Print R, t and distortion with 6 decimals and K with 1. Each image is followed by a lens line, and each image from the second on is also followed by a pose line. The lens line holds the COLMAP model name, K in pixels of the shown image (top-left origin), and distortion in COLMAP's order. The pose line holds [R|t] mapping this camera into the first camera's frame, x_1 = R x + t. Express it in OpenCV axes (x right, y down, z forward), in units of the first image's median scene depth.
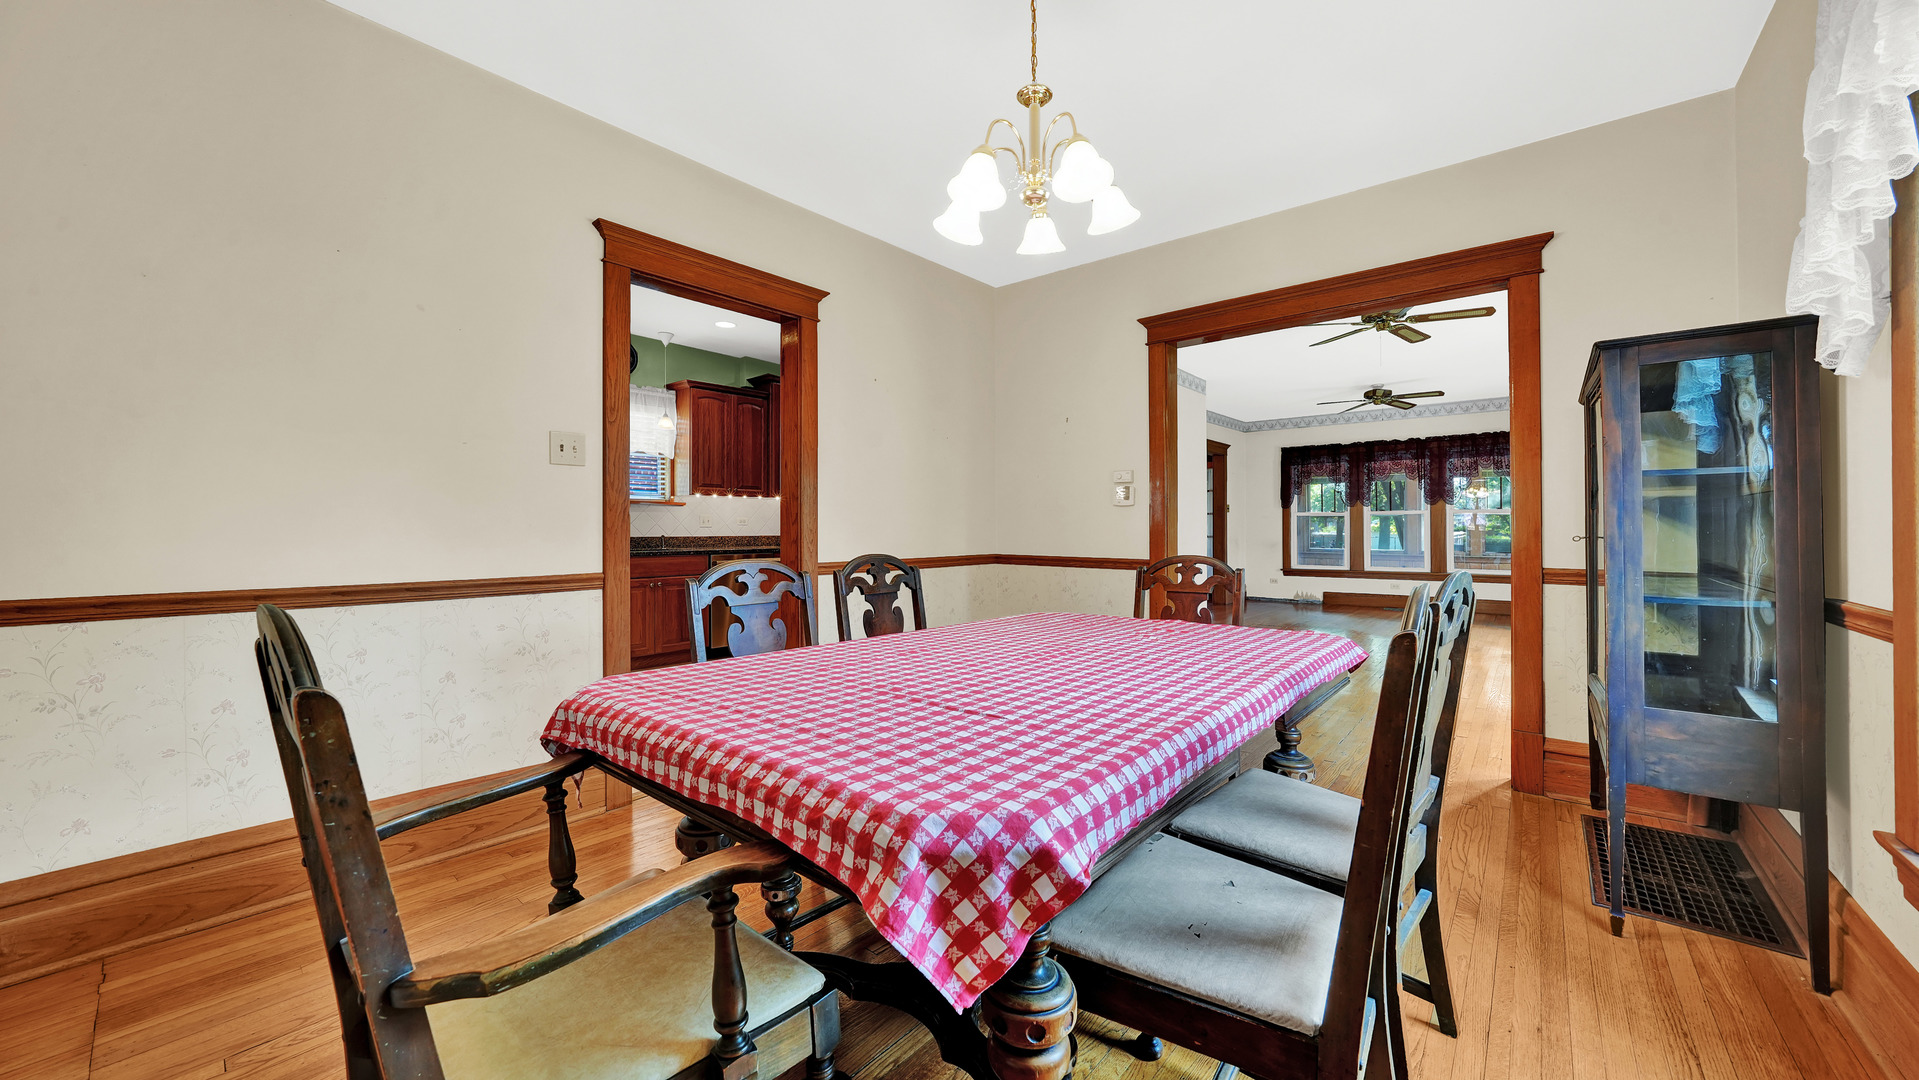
lens RADIAL K [[703.8, 0, 967.2], [0, 703.8, 523.0], [0, 0, 1]] dist [-0.000622, -0.000045]
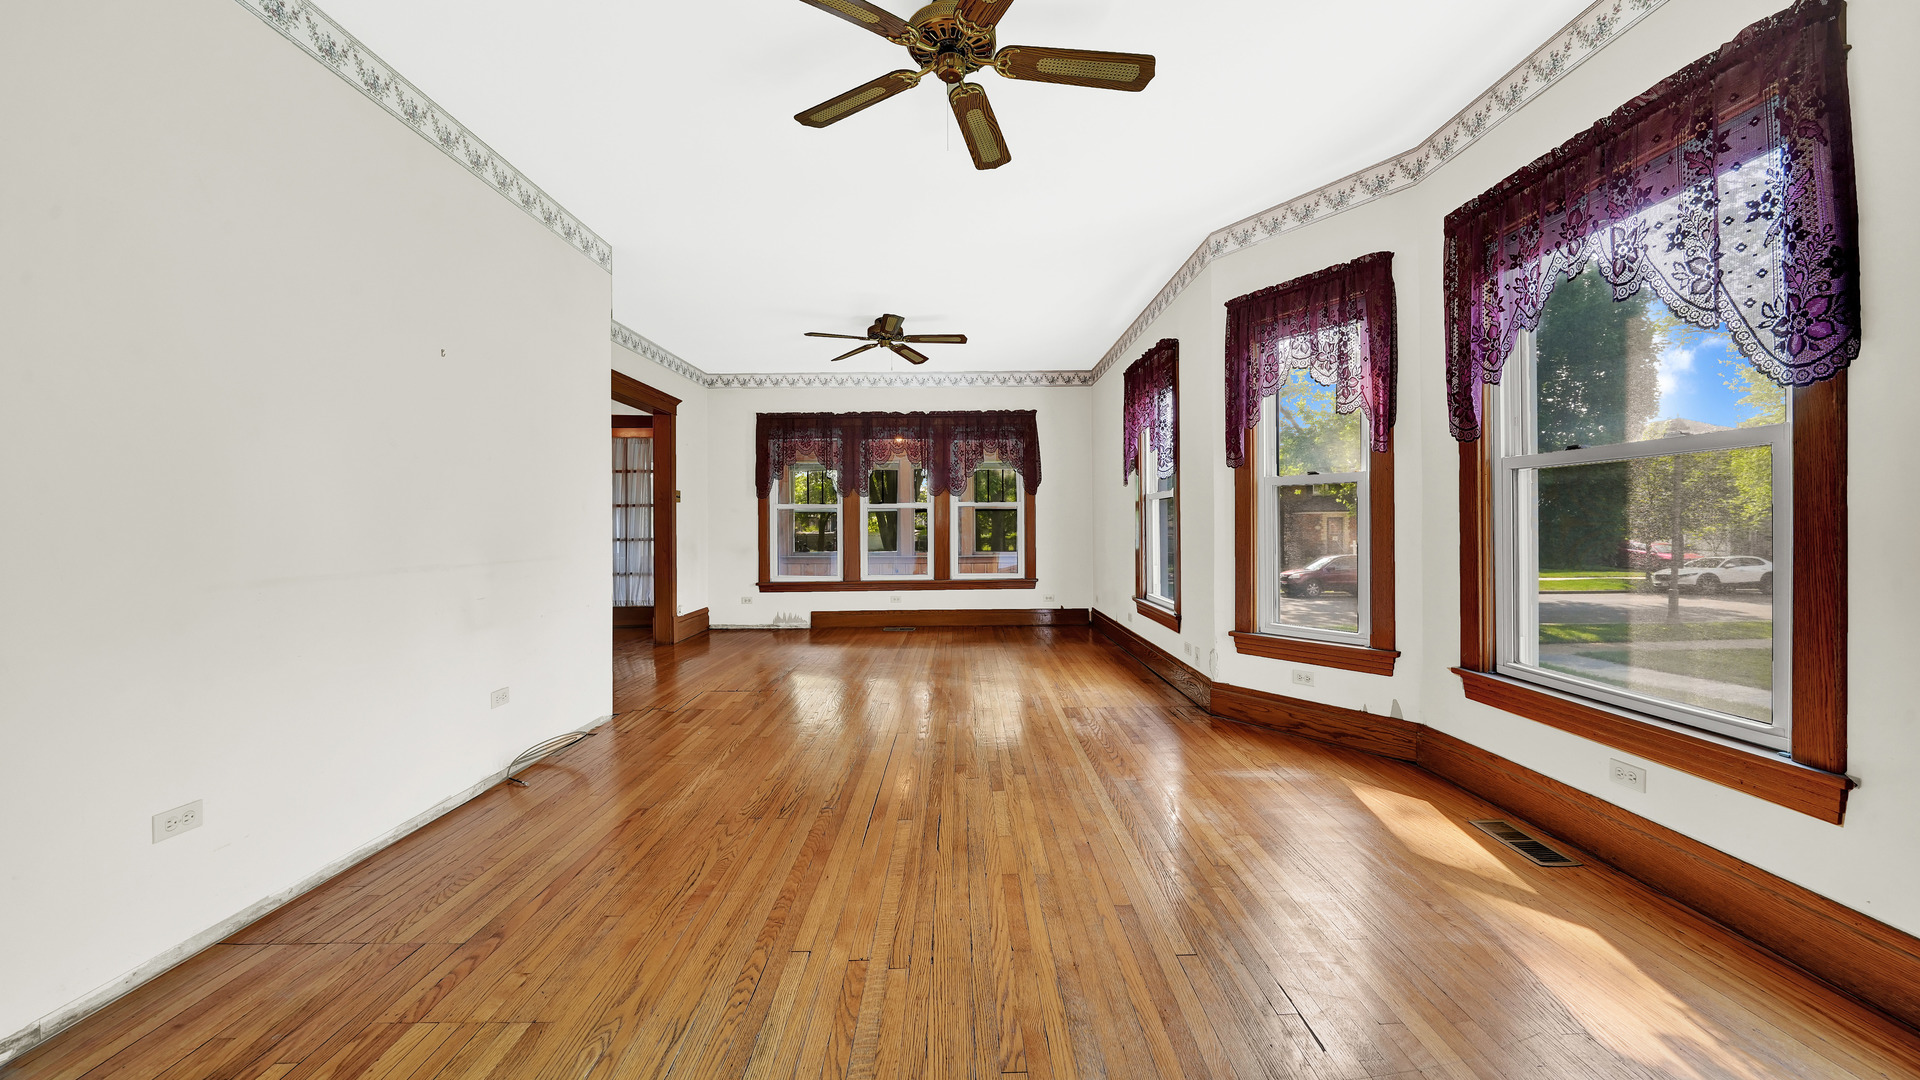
lens RADIAL K [[704.2, 0, 967.7], [0, 704.2, 523.0], [0, 0, 1]] dist [-0.000622, -0.000045]
pose [[0.768020, 0.002068, 0.640422, 0.166127], [-0.002437, 0.999997, -0.000305, 0.003768], [-0.640421, -0.001326, 0.768023, 0.340498]]
